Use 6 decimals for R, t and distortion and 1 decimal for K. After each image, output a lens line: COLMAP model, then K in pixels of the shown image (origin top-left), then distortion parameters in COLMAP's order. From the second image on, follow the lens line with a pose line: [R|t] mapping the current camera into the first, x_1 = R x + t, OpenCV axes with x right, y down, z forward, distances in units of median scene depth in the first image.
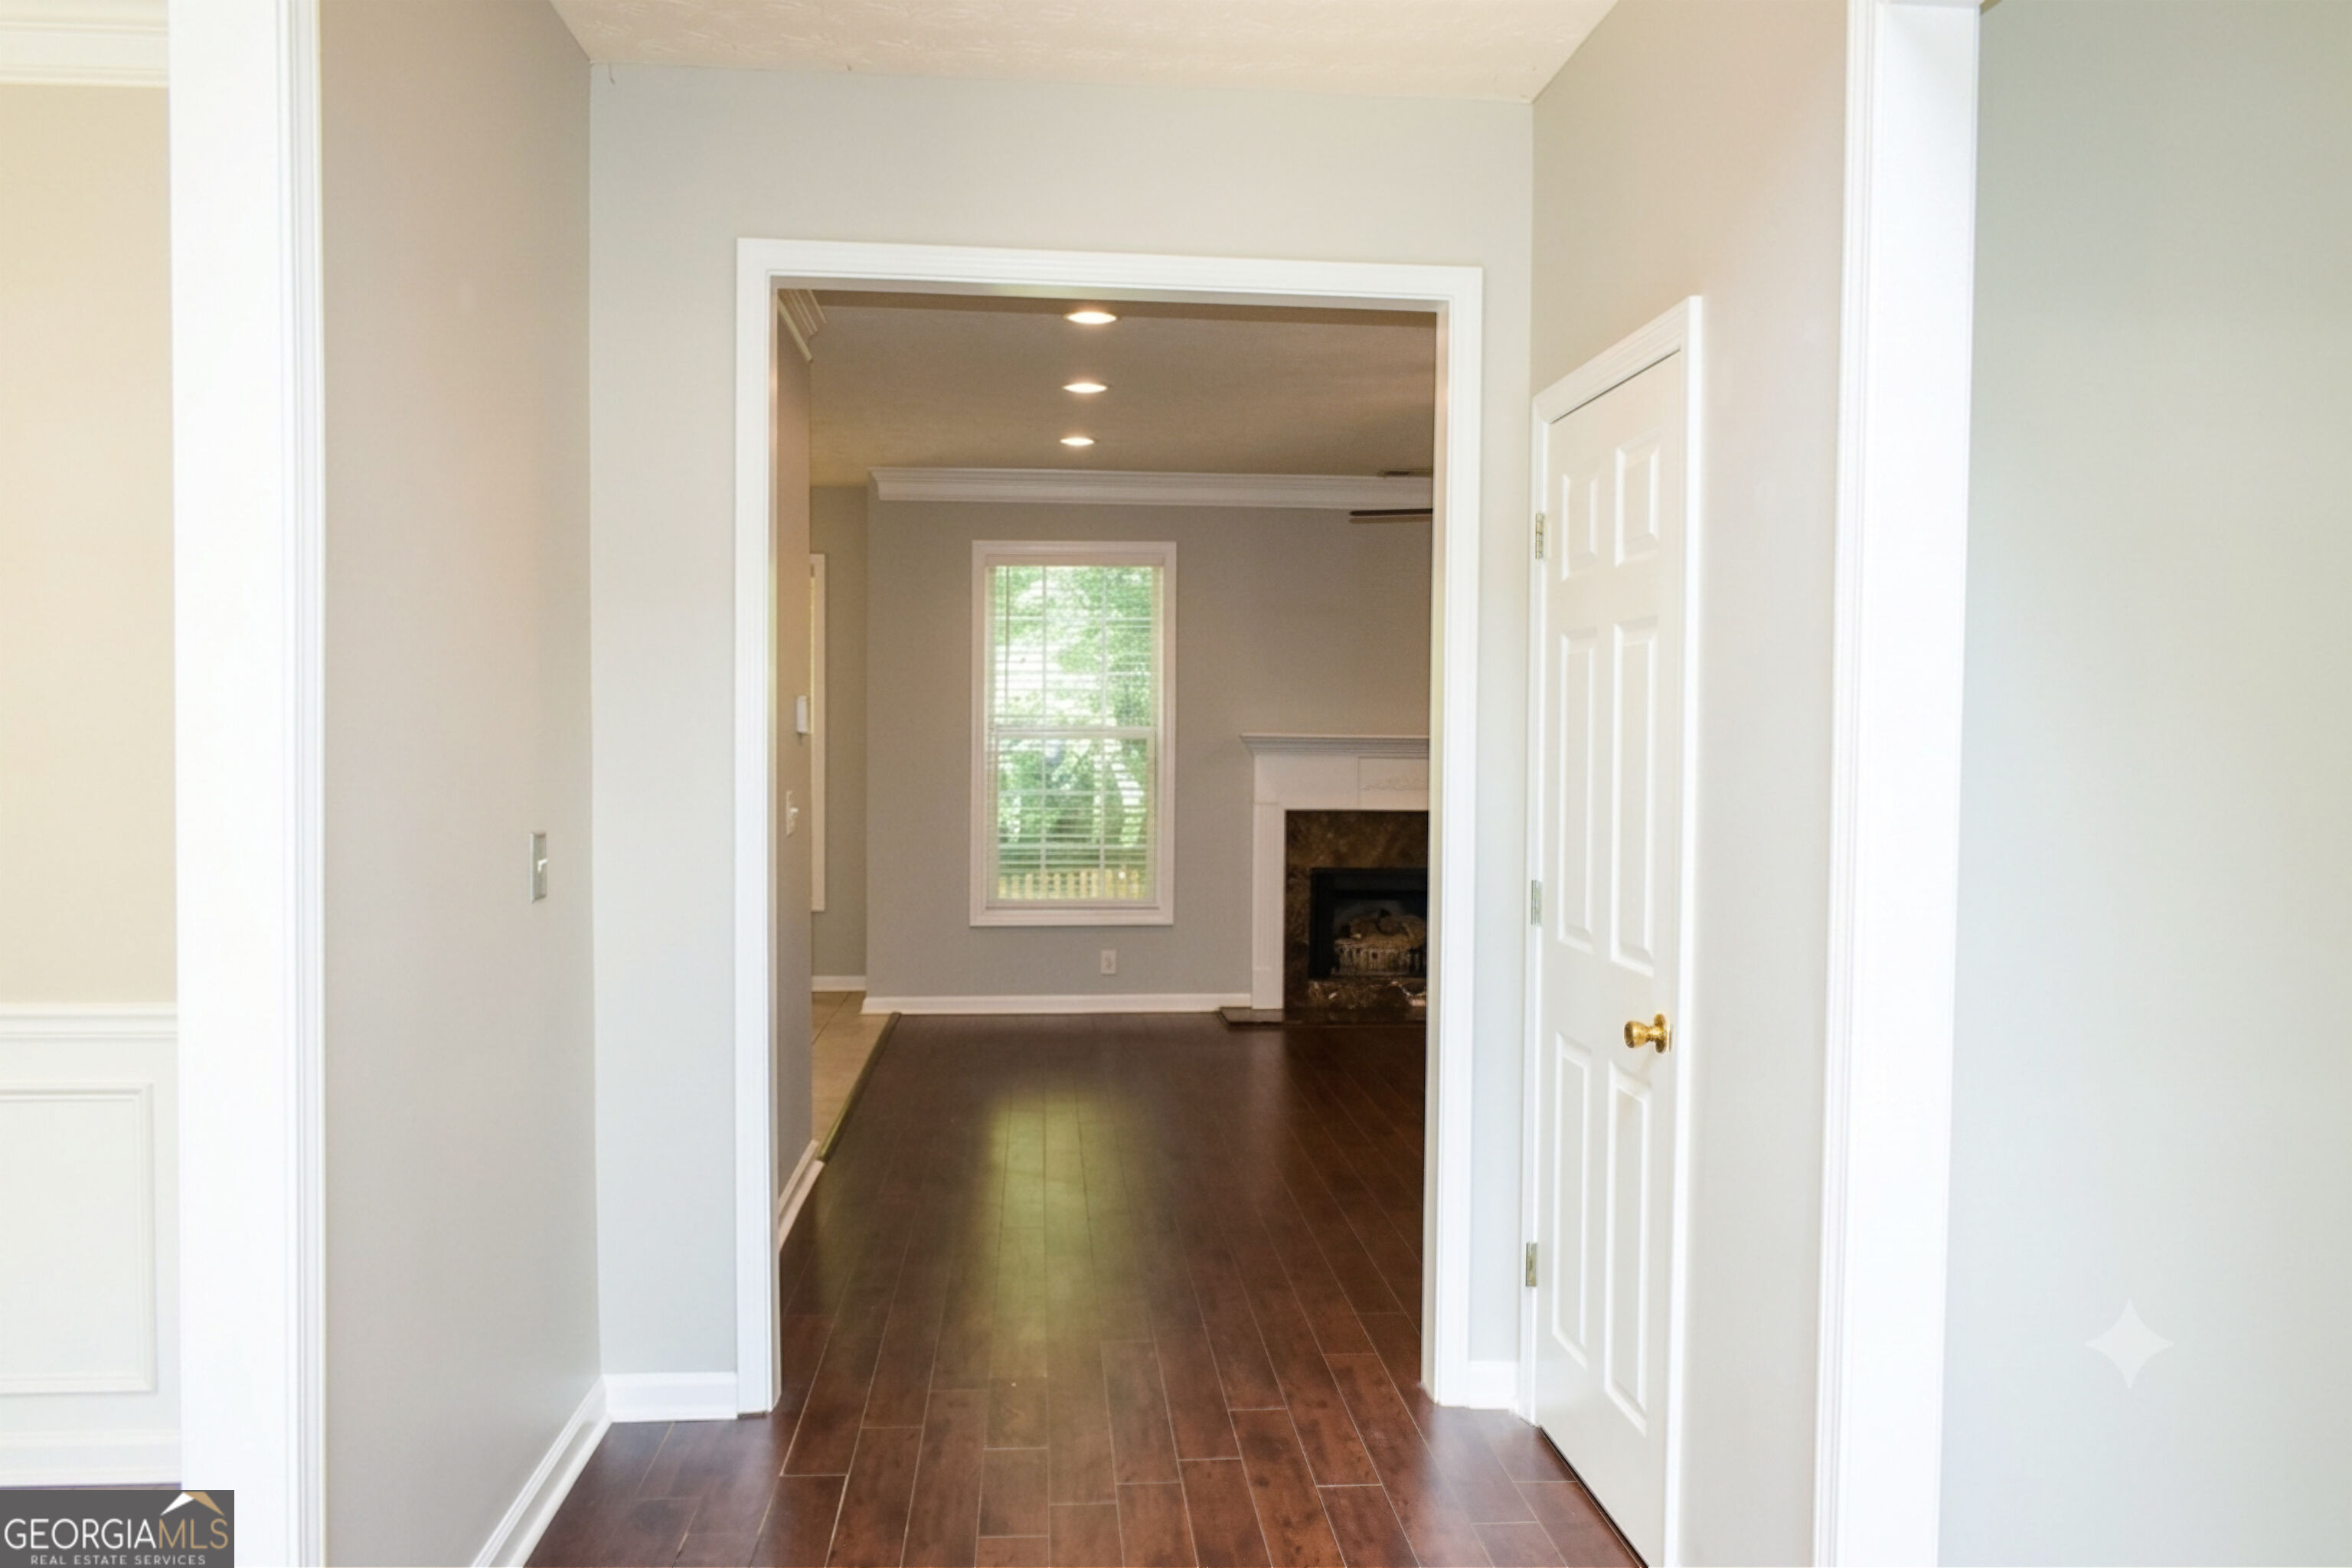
lens RADIAL K [[1805.2, 0, 1188.8], [0, 1805.2, 790.2], [0, 0, 1]] dist [-0.025854, 0.011121]
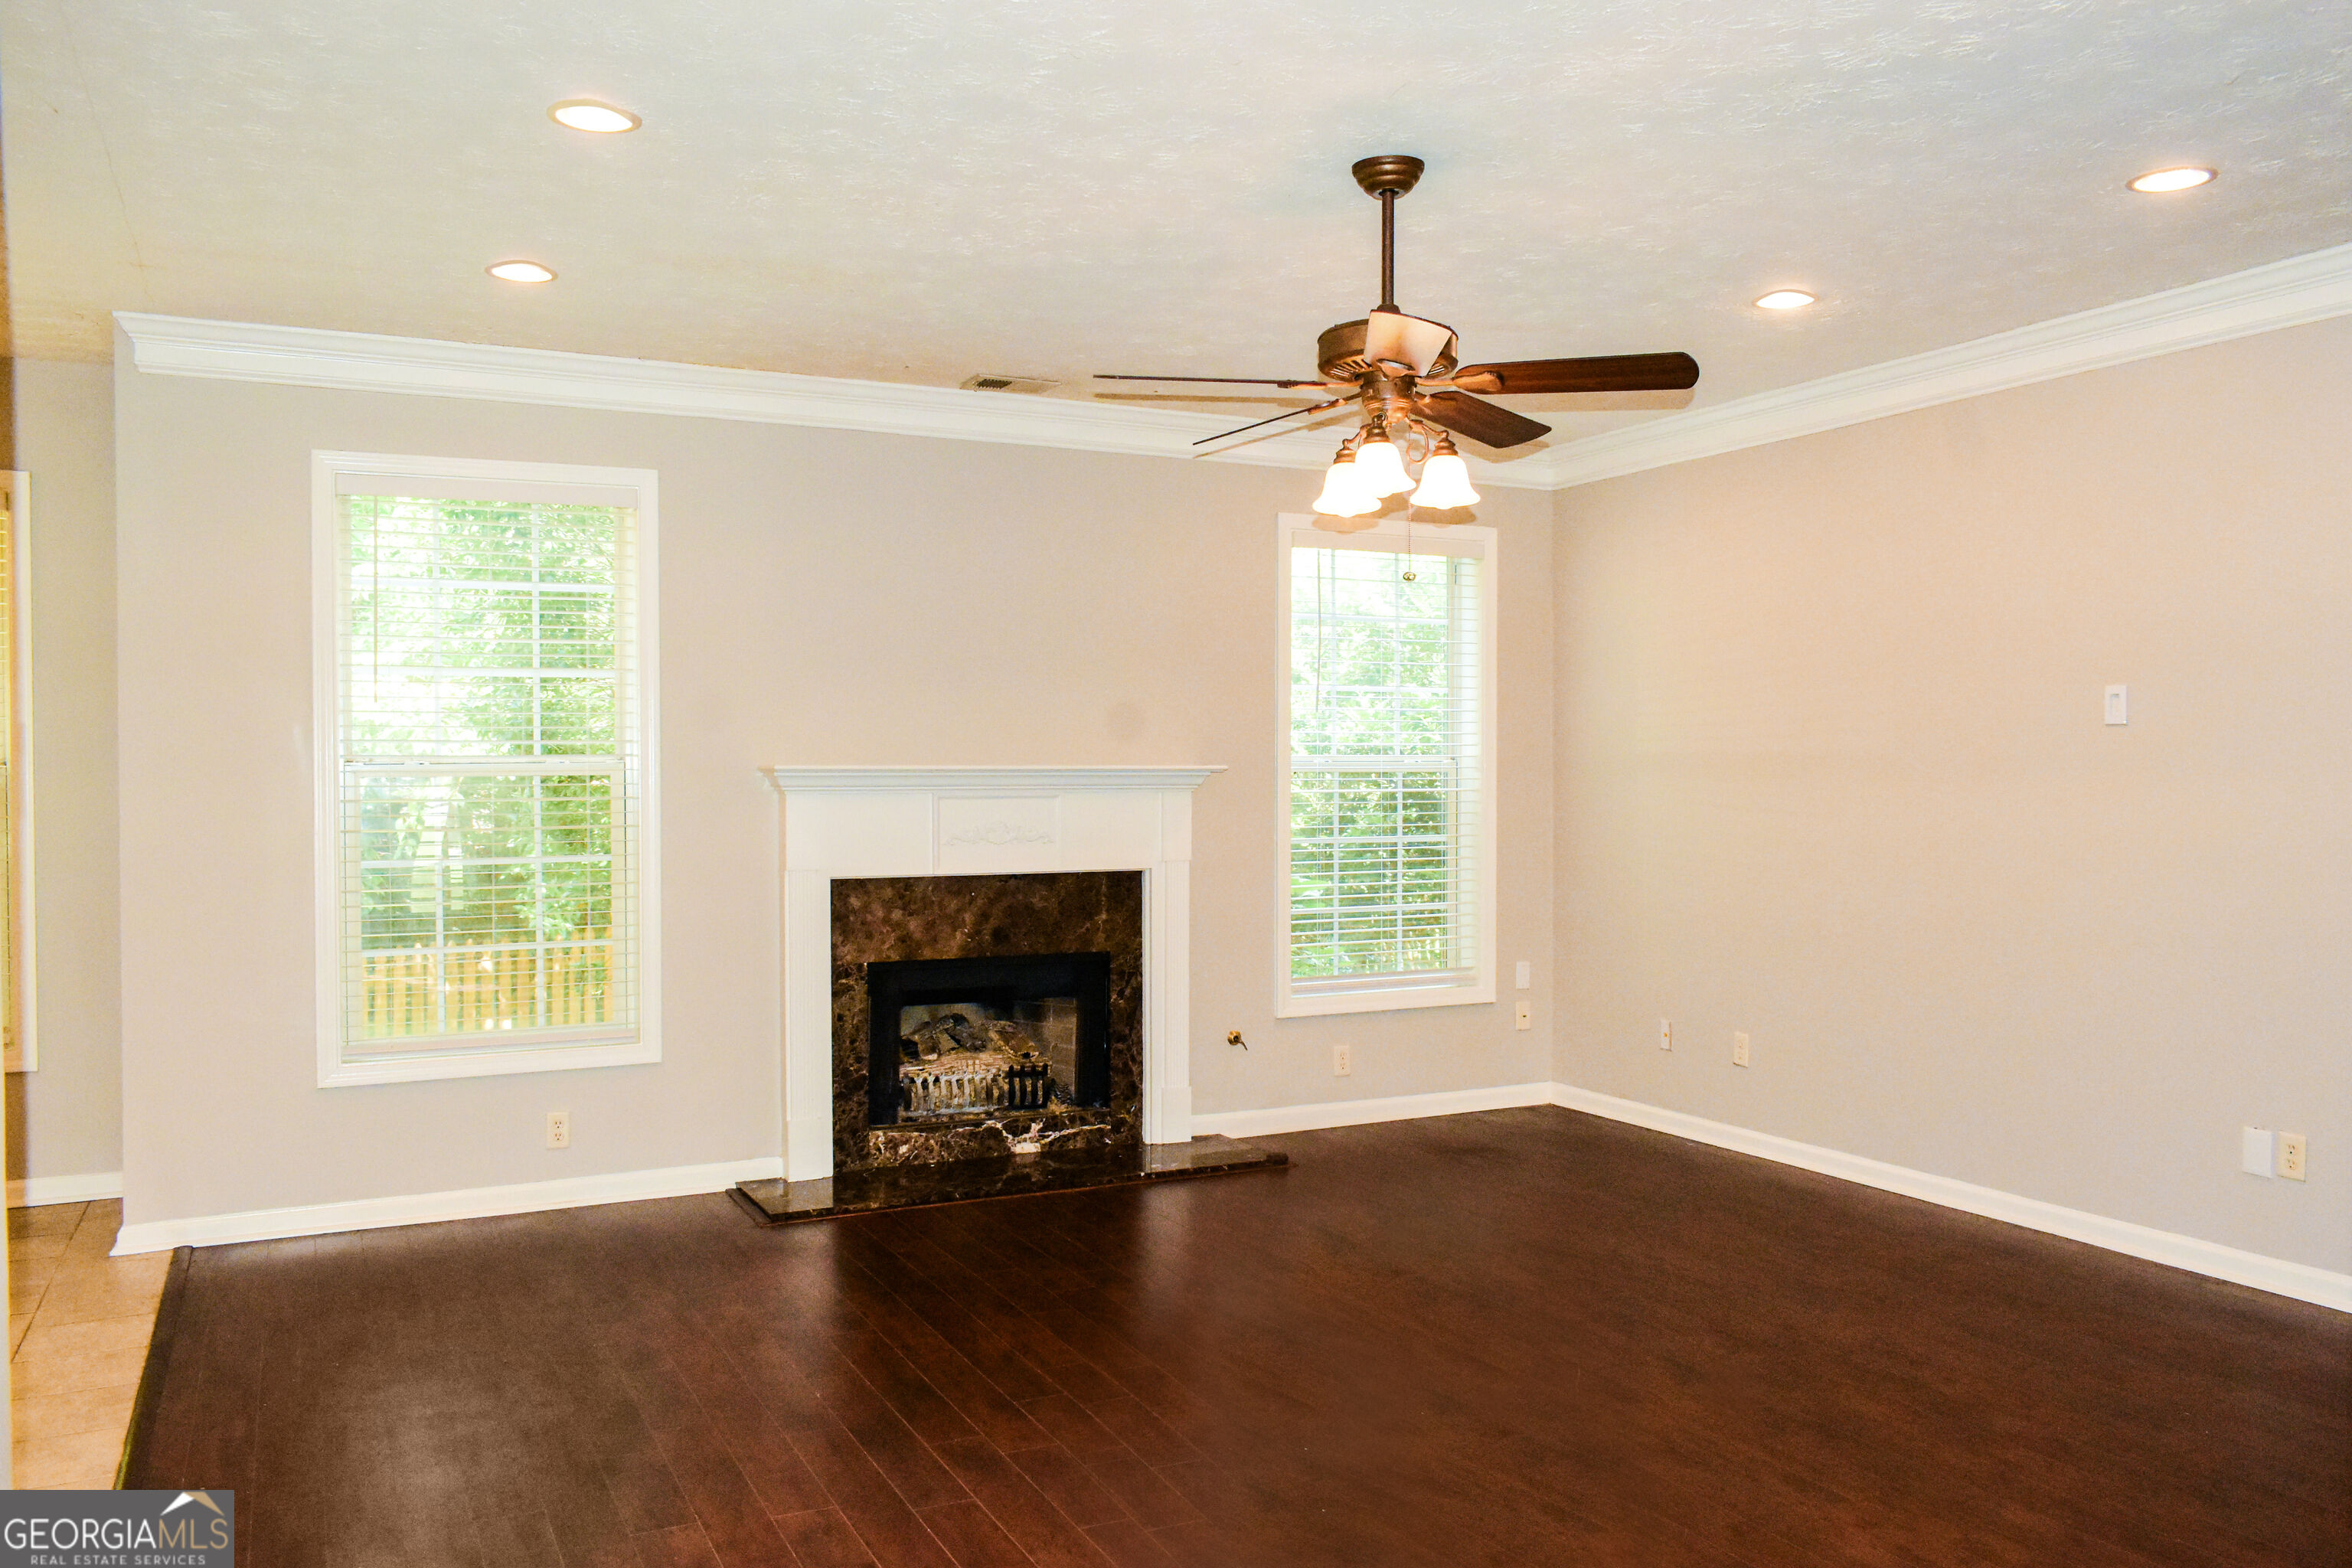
lens RADIAL K [[1805.2, 0, 1188.8], [0, 1805.2, 790.2], [0, 0, 1]] dist [-0.025854, 0.011121]
pose [[0.932450, -0.016163, 0.360938, -0.062943], [0.020037, 0.999775, -0.006994, -0.014420], [-0.360744, 0.013753, 0.932564, 0.326978]]
